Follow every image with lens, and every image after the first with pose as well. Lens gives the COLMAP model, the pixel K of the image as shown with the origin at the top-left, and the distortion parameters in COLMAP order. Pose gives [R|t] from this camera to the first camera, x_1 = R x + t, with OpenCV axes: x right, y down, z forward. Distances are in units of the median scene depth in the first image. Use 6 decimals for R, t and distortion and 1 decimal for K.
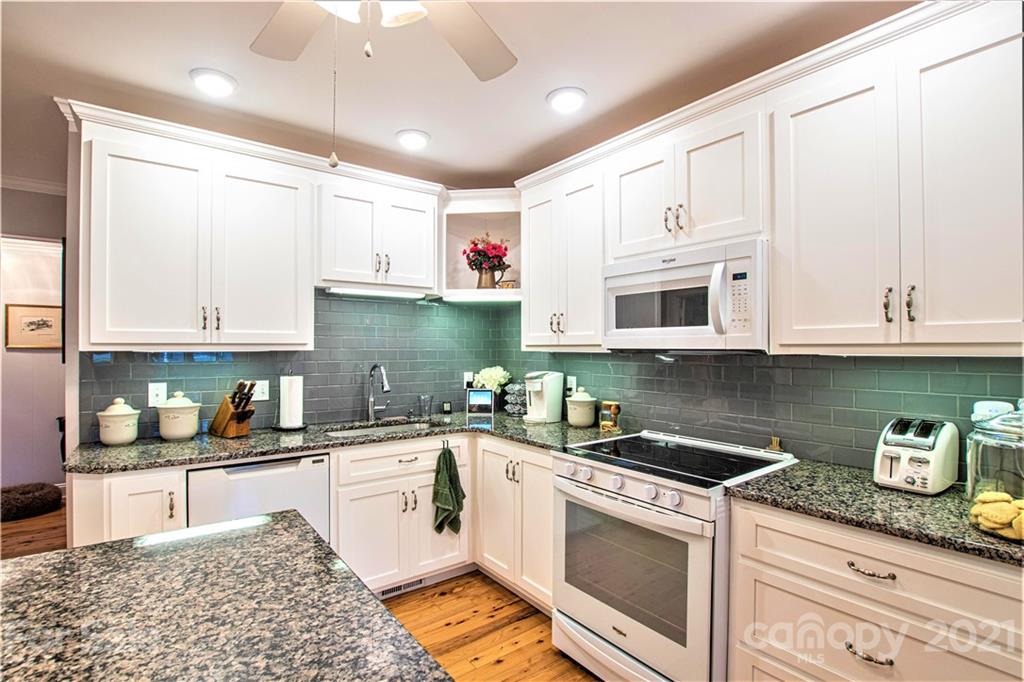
lens RADIAL K [[473.5, 0, 499.8], [0, 473.5, 344.1], [0, 0, 1]] dist [-0.019139, -0.000200]
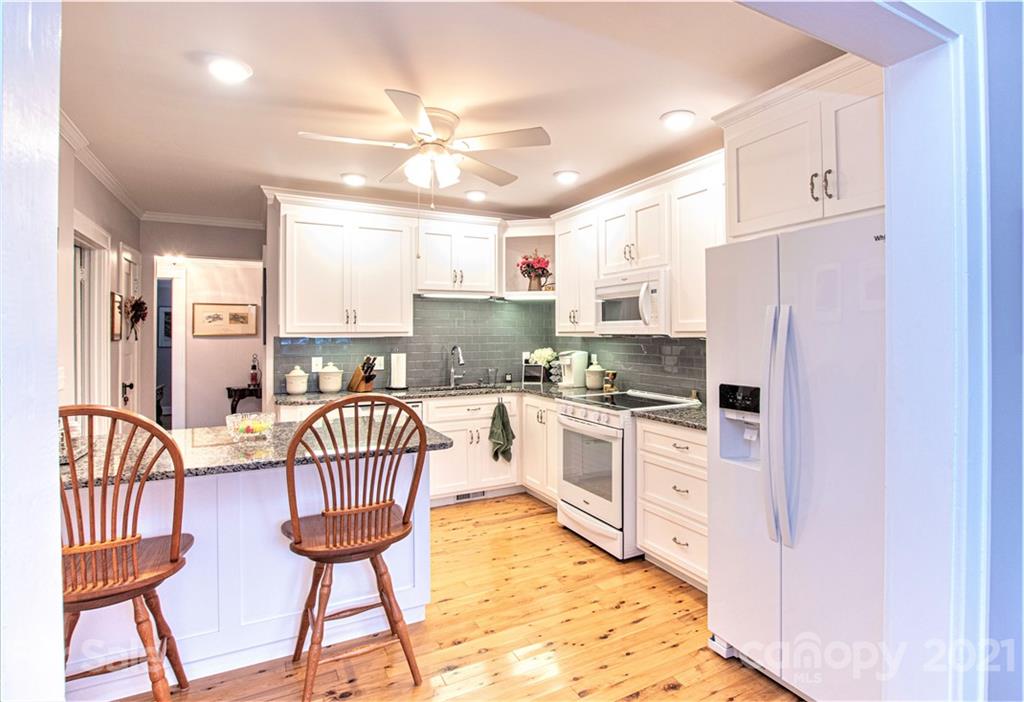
lens RADIAL K [[535.4, 0, 559.8], [0, 535.4, 327.4], [0, 0, 1]] dist [-0.018366, 0.003145]
pose [[0.993262, -0.005711, -0.115751, 0.310727], [0.005383, 0.999981, -0.003146, -0.007944], [0.115767, 0.002502, 0.993273, -0.739222]]
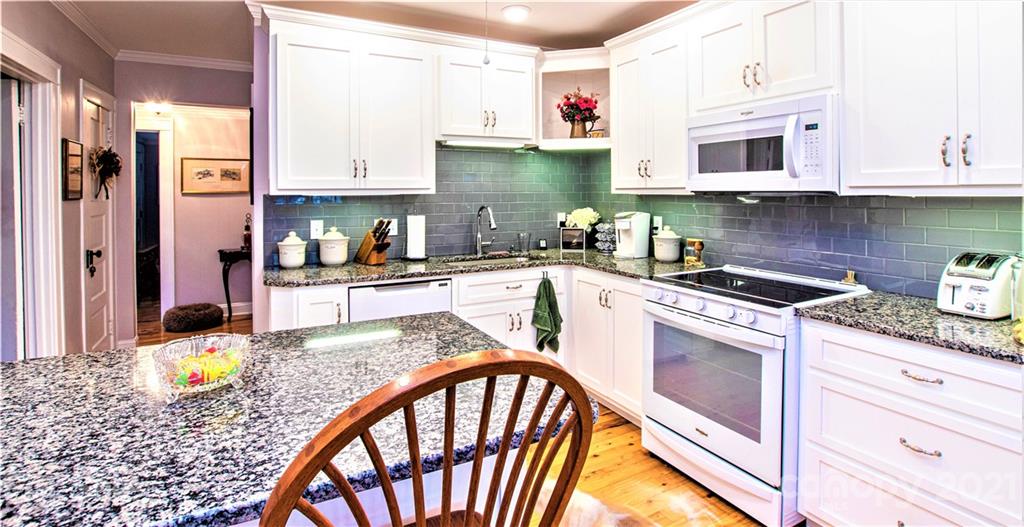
lens RADIAL K [[477.3, 0, 503.1], [0, 477.3, 191.0], [0, 0, 1]] dist [-0.020182, 0.000364]
pose [[0.987312, -0.005461, -0.158701, -0.035813], [0.006697, 0.999951, 0.007251, -0.001565], [0.158653, -0.008221, 0.987300, -0.193739]]
